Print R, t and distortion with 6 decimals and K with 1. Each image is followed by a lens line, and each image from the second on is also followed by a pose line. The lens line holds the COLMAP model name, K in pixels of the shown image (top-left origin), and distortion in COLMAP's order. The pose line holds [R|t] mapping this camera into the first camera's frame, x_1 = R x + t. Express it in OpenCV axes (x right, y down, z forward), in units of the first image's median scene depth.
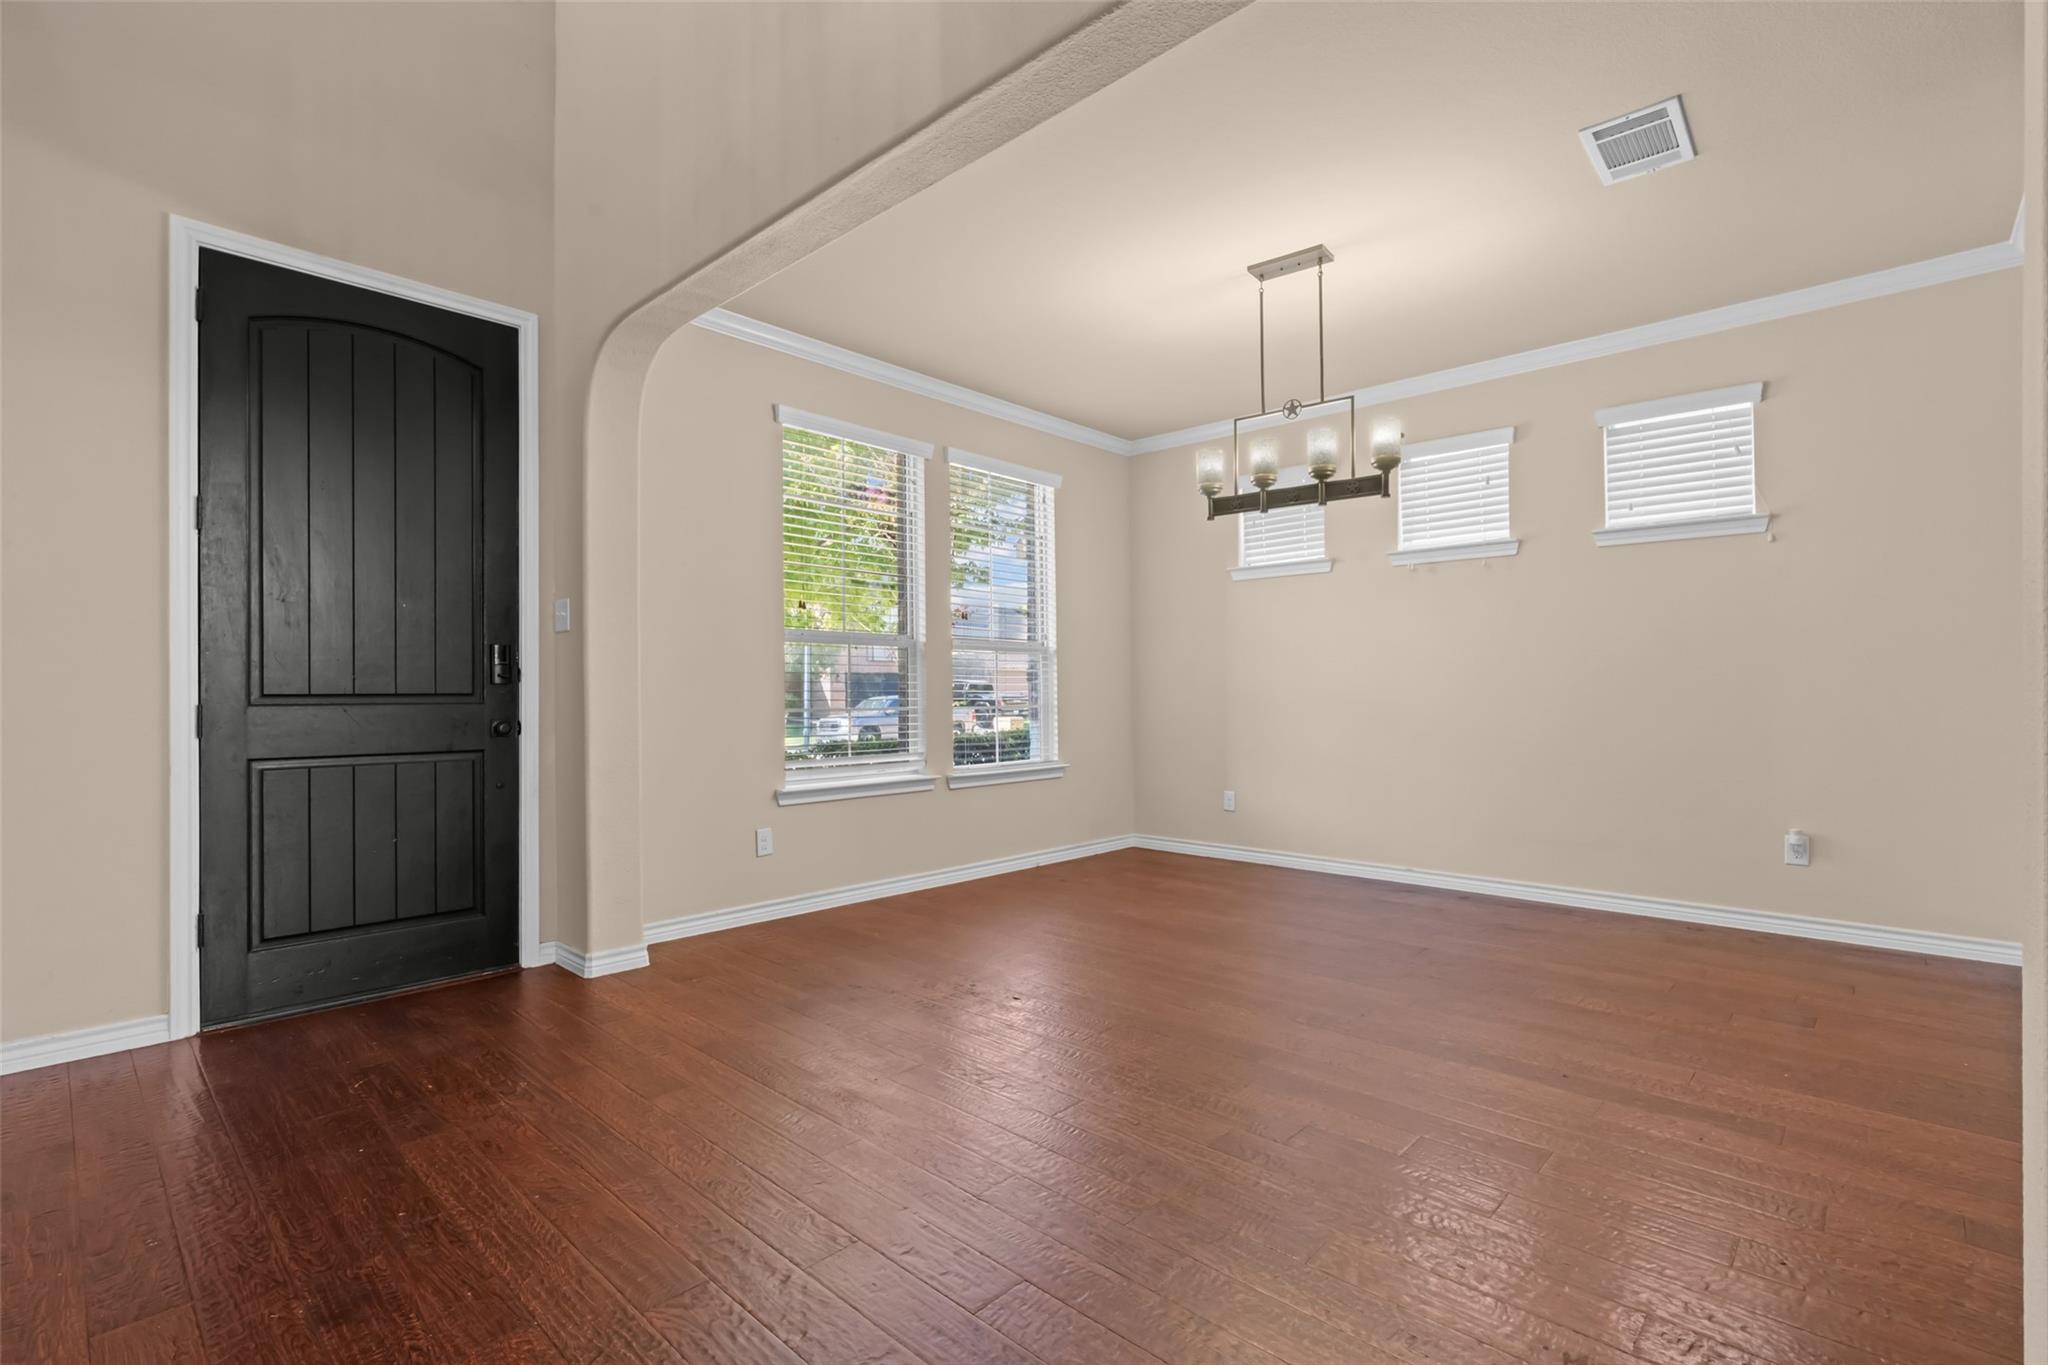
lens RADIAL K [[935.8, 0, 1030.1], [0, 935.8, 684.8], [0, 0, 1]] dist [-0.004739, 0.000298]
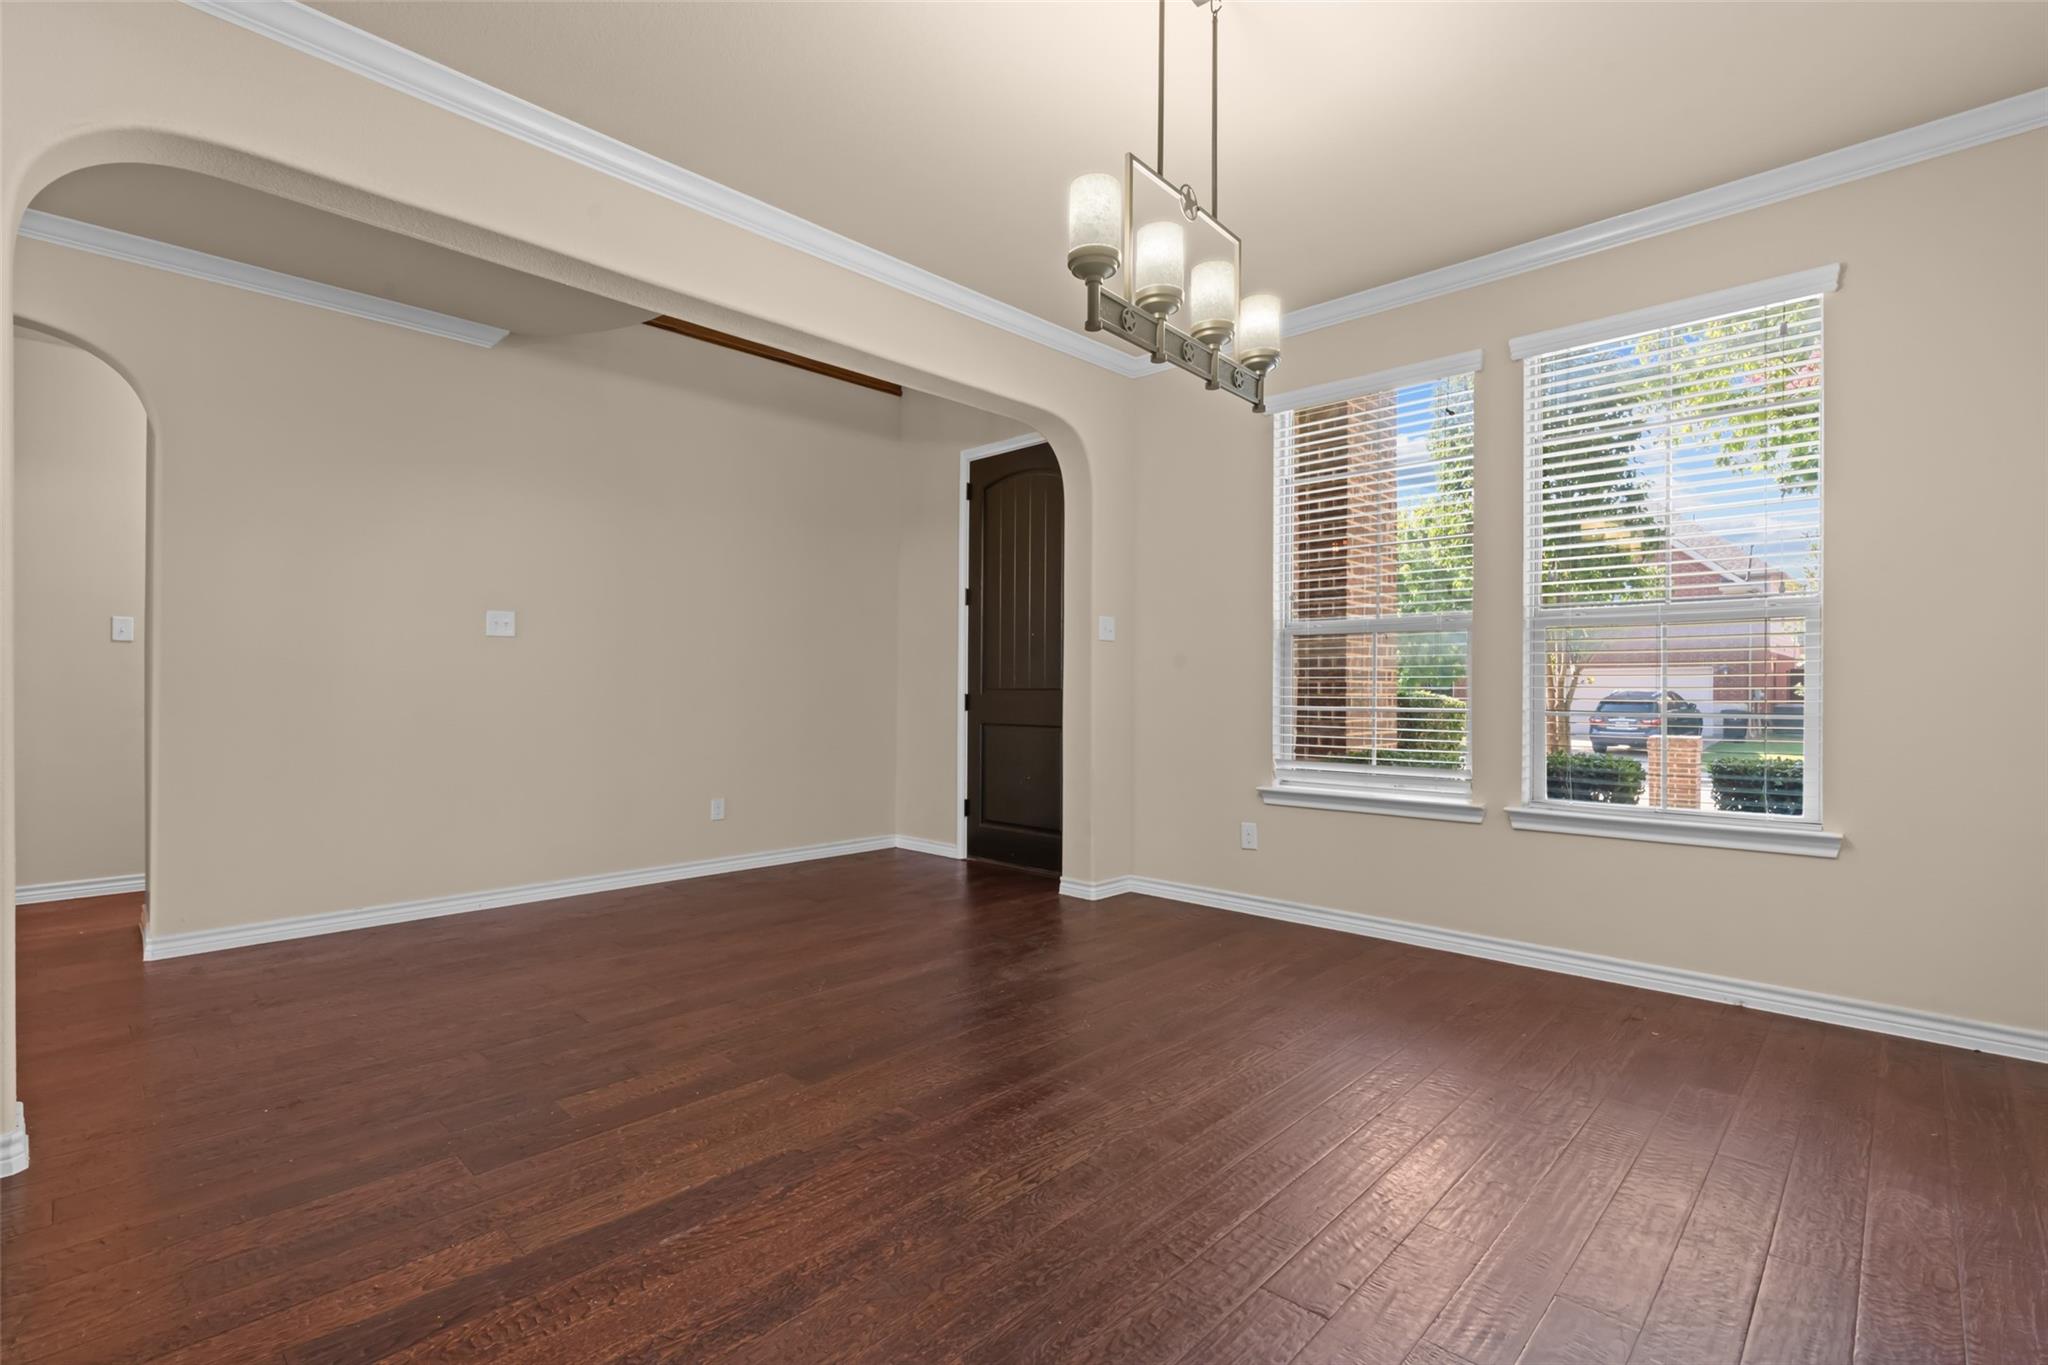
lens RADIAL K [[935.8, 0, 1030.1], [0, 935.8, 684.8], [0, 0, 1]] dist [-0.004739, 0.000298]
pose [[-0.002018, 0.000410, -0.999998, 0.860418], [0.005990, 0.999982, 0.000398, 0.002076], [0.999980, -0.005989, -0.002021, 0.896986]]
